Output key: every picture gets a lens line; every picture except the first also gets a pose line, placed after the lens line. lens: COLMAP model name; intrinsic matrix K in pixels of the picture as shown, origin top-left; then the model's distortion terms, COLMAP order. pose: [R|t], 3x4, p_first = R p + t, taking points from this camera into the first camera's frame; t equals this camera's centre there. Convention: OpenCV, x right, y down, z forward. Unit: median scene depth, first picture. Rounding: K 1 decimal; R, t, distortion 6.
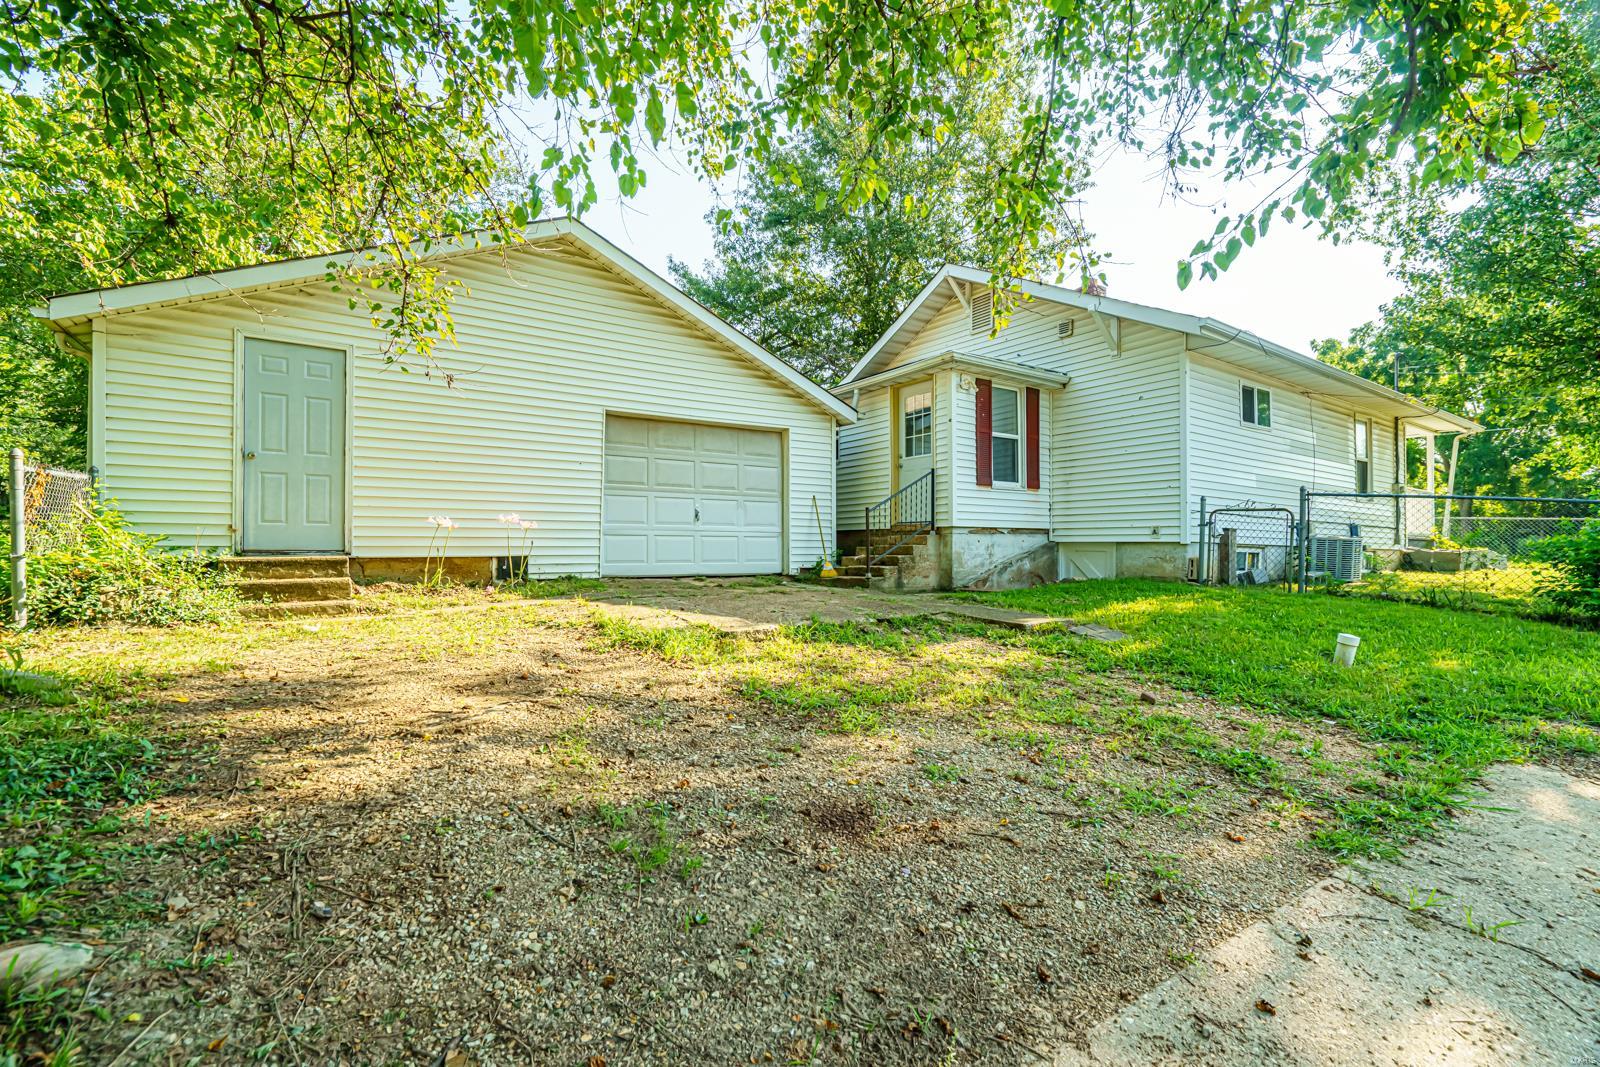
lens RADIAL K [[725.6, 0, 802.5], [0, 725.6, 535.2], [0, 0, 1]] dist [0.003821, 0.001038]
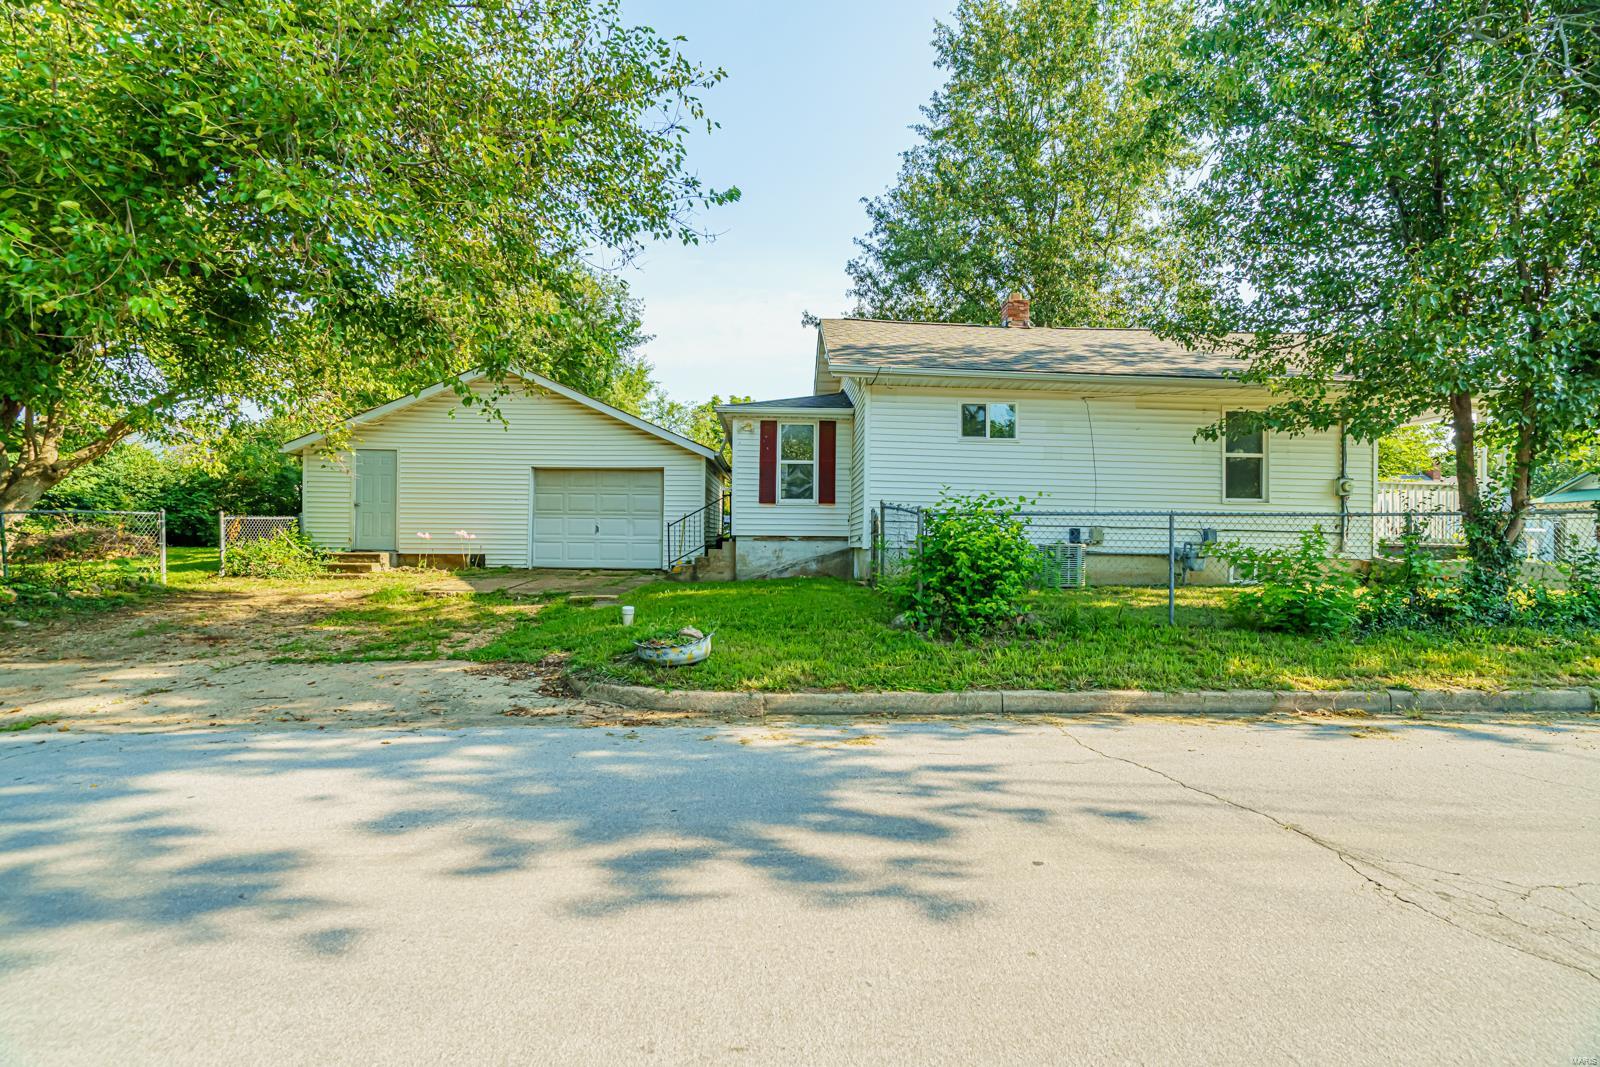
lens RADIAL K [[725.6, 0, 800.8], [0, 725.6, 542.0], [0, 0, 1]] dist [0.003821, 0.001038]
pose [[0.834943, -0.000506, -0.550337, 1.006080], [0.001487, 0.999998, 0.001337, -0.001319], [0.550335, -0.001935, 0.834942, -0.041762]]
